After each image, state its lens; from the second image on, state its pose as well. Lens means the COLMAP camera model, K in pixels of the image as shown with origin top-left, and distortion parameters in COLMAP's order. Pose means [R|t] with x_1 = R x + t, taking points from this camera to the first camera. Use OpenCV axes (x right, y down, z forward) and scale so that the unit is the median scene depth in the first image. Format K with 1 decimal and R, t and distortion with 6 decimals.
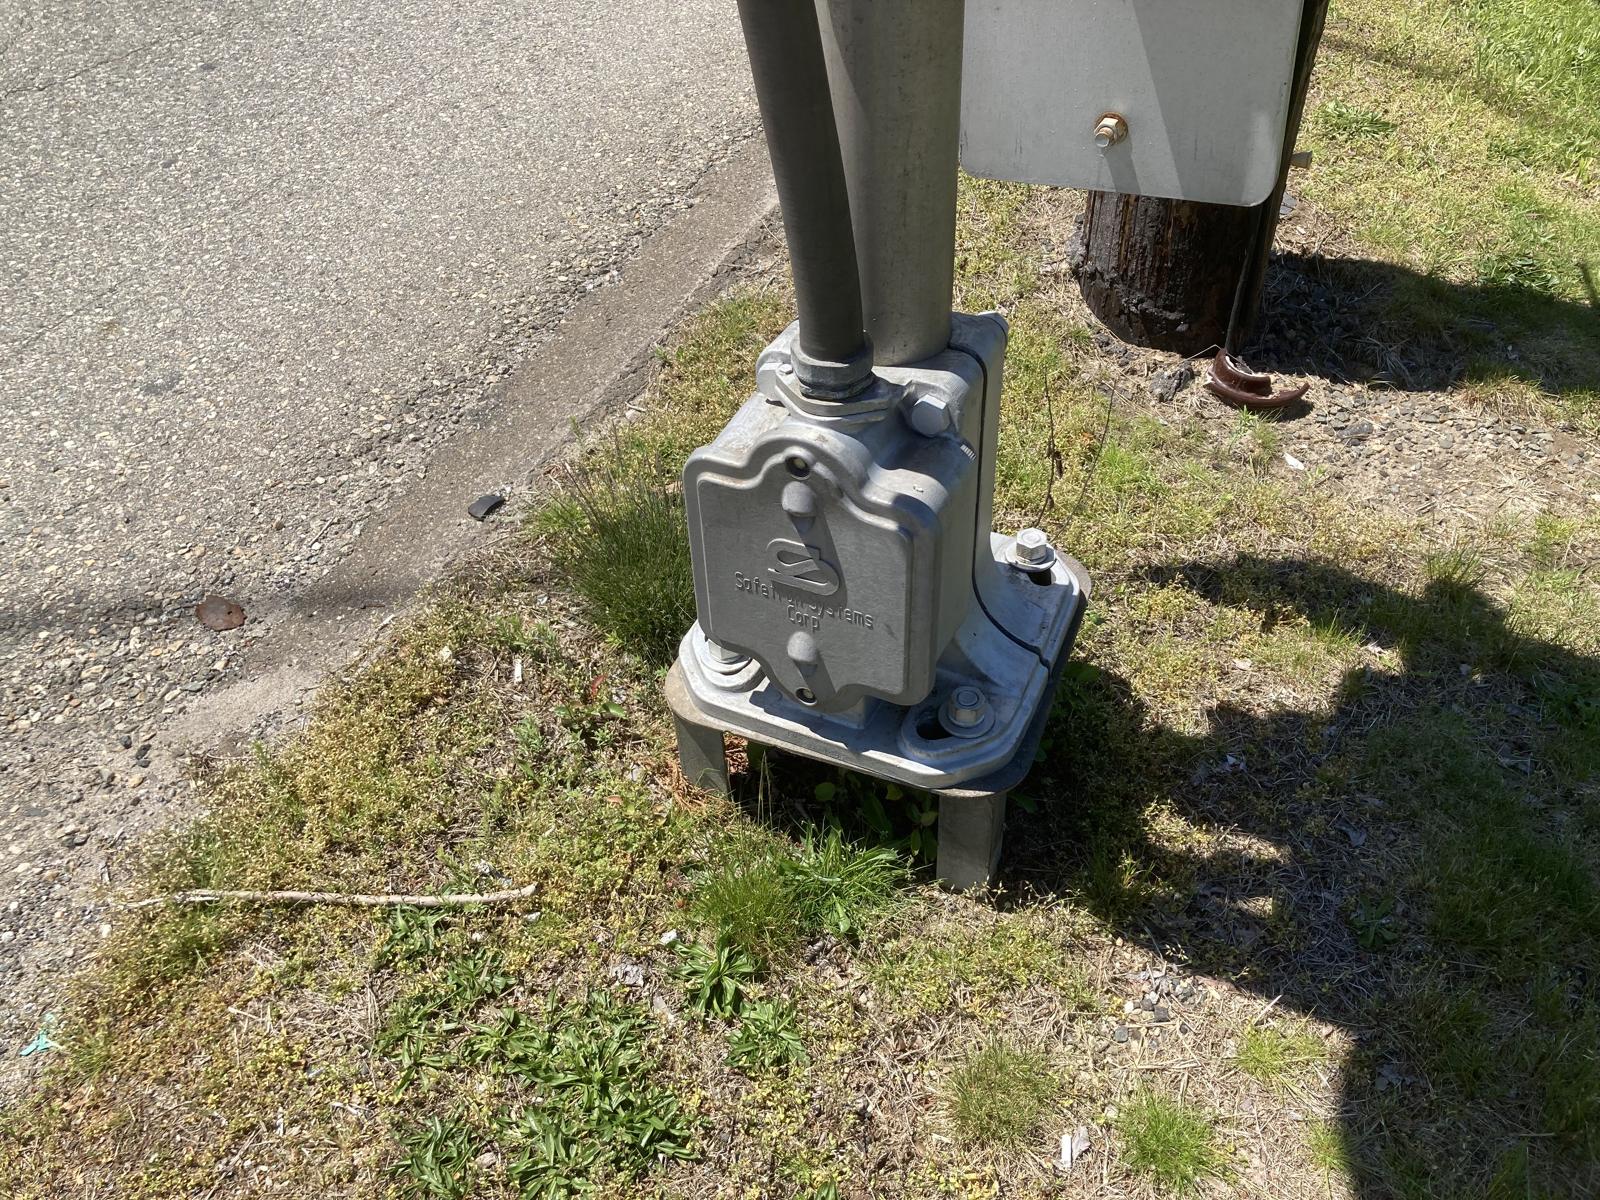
lens RADIAL K [[1292.9, 0, 799.2], [0, 1292.9, 600.0], [0, 0, 1]] dist [-0.007474, 0.029459]
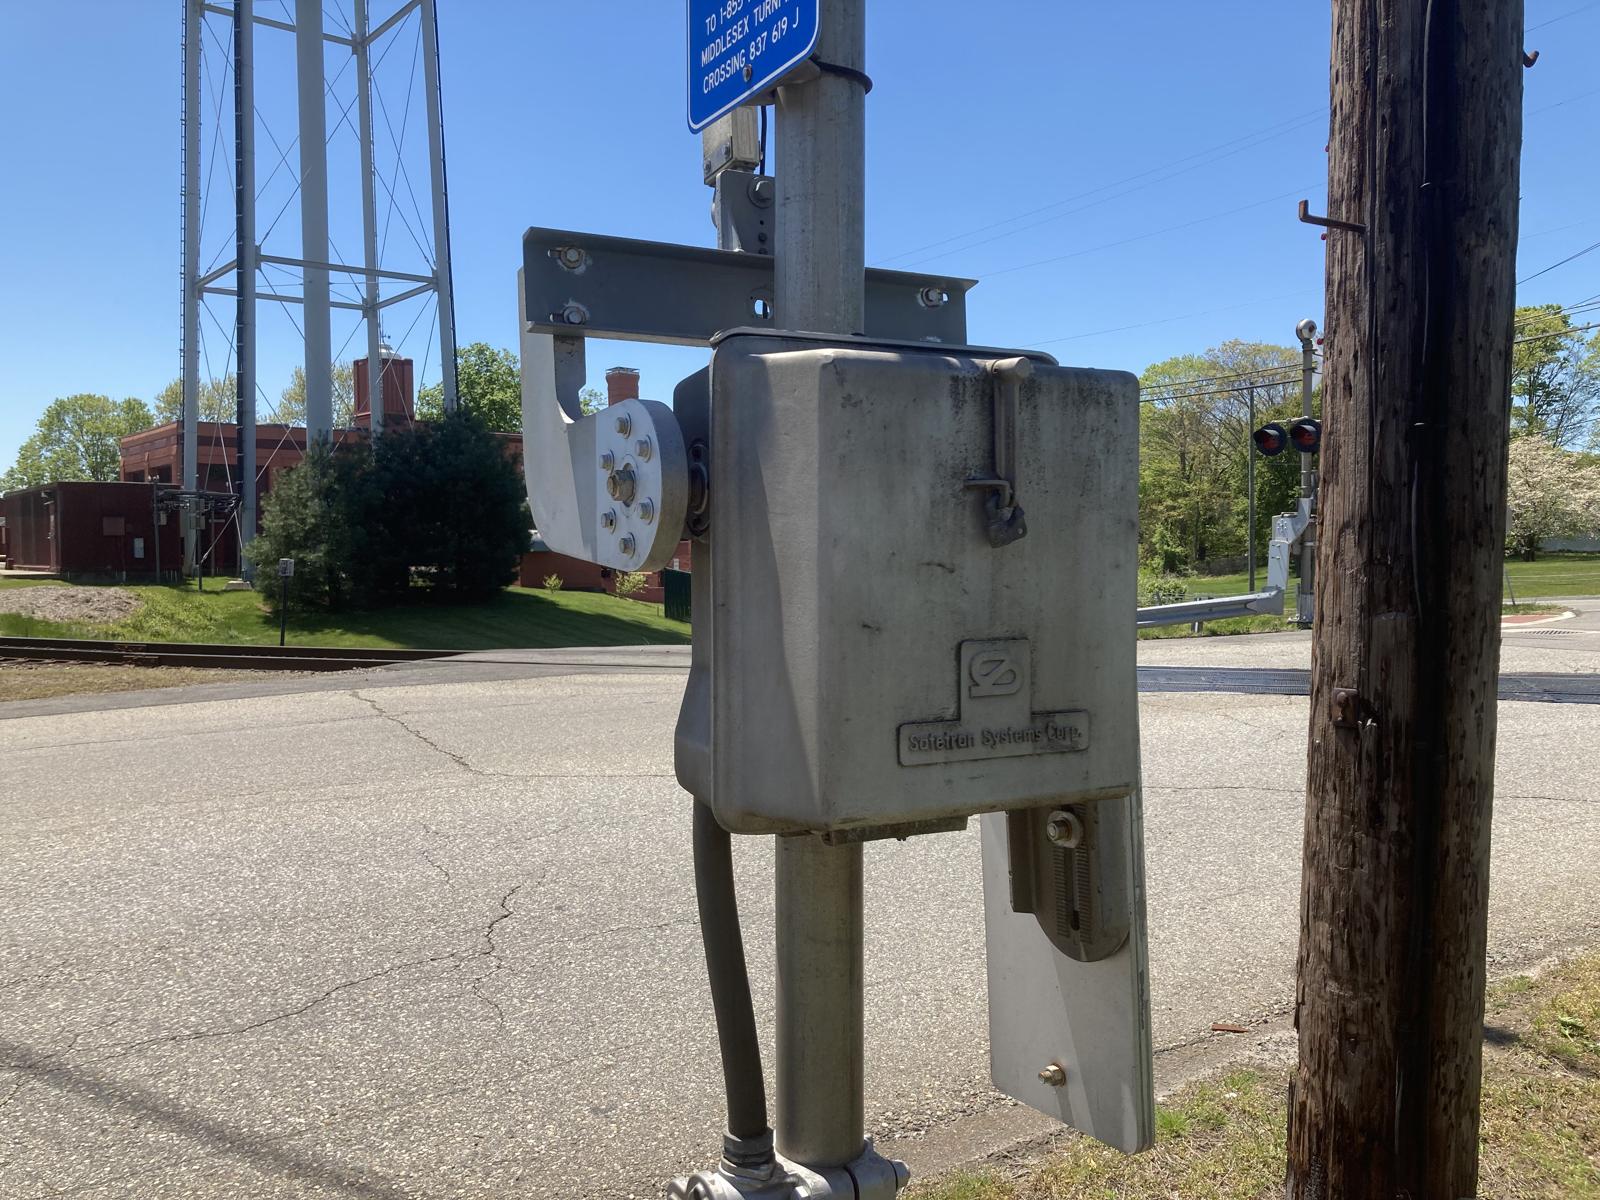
lens RADIAL K [[1292.9, 0, 796.7], [0, 1292.9, 603.9], [0, 0, 1]] dist [-0.007474, 0.029459]
pose [[0.819965, 0.059003, -0.569365, 0.793784], [-0.405581, 0.761793, -0.505149, 0.079362], [0.403933, 0.645128, 0.648574, -0.382761]]
